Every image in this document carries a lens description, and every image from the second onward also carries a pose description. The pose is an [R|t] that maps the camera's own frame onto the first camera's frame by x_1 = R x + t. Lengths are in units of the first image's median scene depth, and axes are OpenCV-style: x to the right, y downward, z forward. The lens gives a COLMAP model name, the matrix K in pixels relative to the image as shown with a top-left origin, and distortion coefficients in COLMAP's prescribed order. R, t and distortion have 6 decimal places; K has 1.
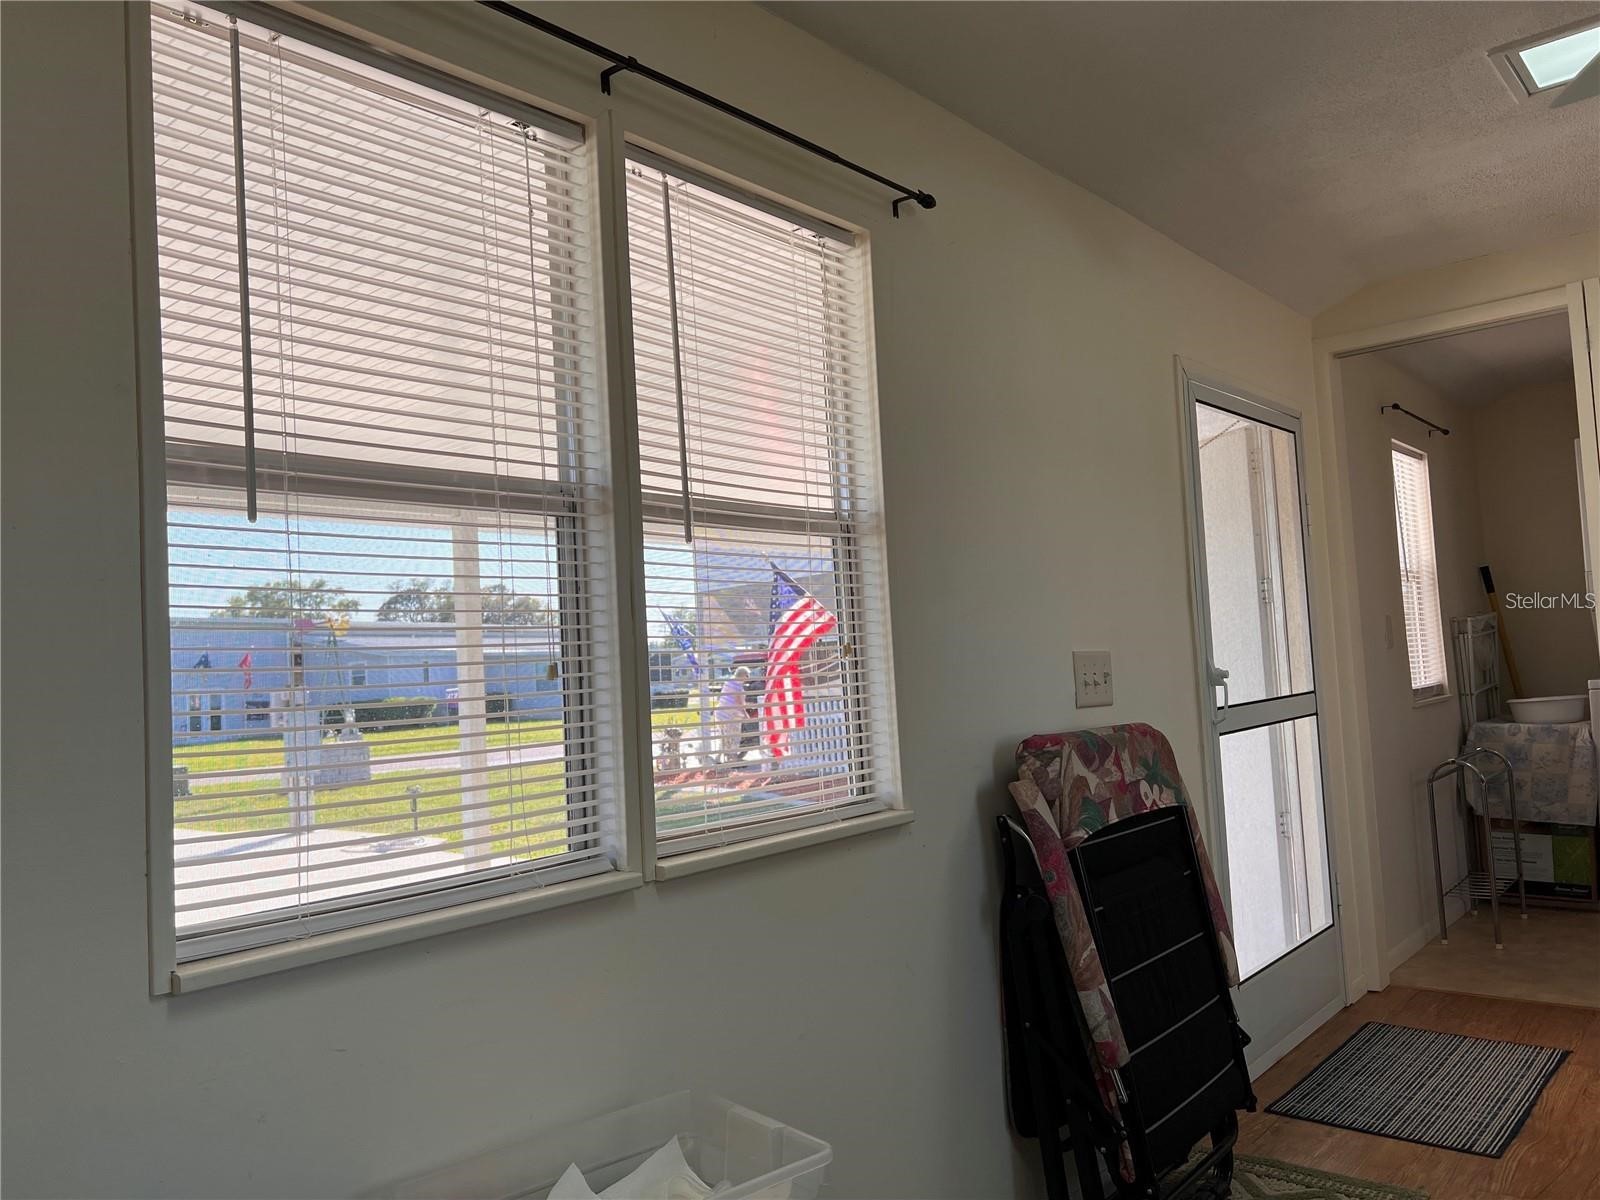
lens RADIAL K [[1209.9, 0, 796.9], [0, 1209.9, 607.5], [0, 0, 1]] dist [0.000930, -0.003850]
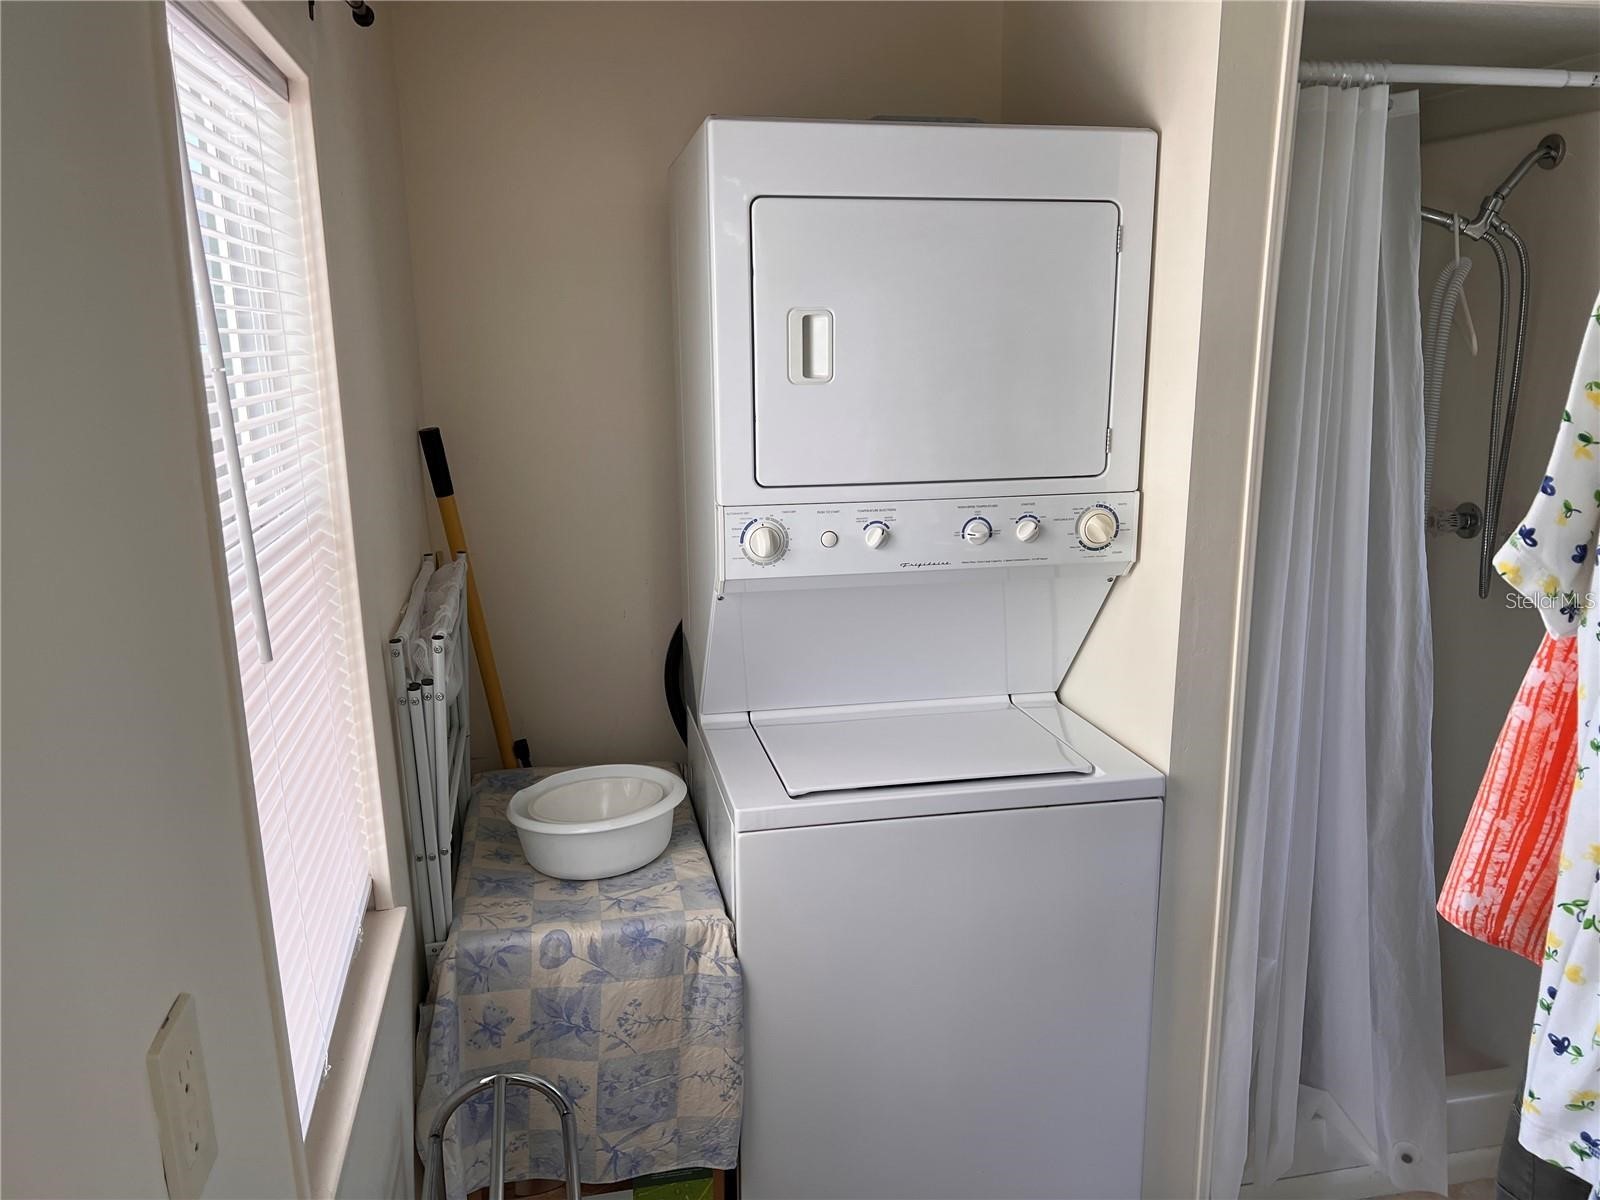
lens RADIAL K [[1206.9, 0, 798.5], [0, 1206.9, 608.6], [0, 0, 1]] dist [0.061176, -0.101896]
pose [[0.612065, -0.139880, 0.778338, 0.442390], [-0.069865, 0.970819, 0.229412, -0.101394], [-0.787715, -0.194794, 0.584431, 0.897453]]
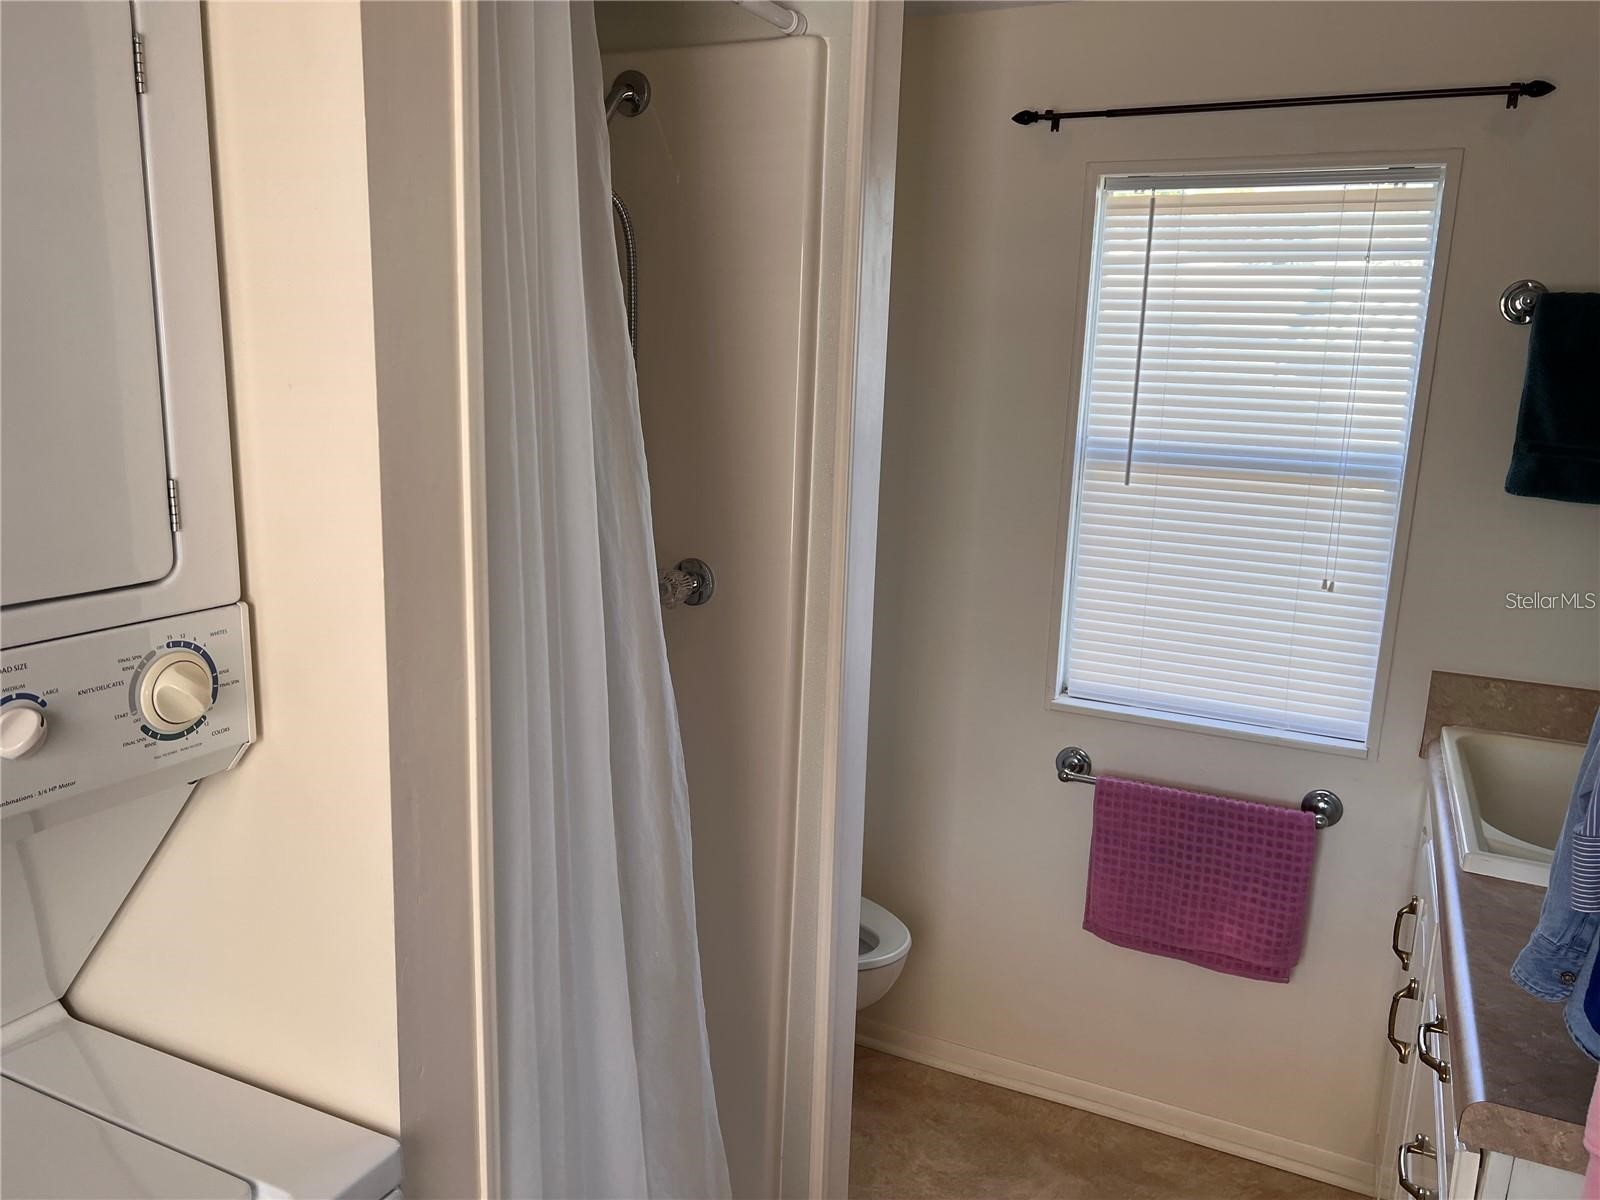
lens RADIAL K [[1206.9, 0, 798.5], [0, 1206.9, 608.6], [0, 0, 1]] dist [0.061176, -0.101896]
pose [[-0.263117, -0.152465, 0.952641, 0.624153], [-0.071331, 0.987805, 0.138392, -0.087047], [-0.962123, -0.031539, -0.270784, 1.023294]]
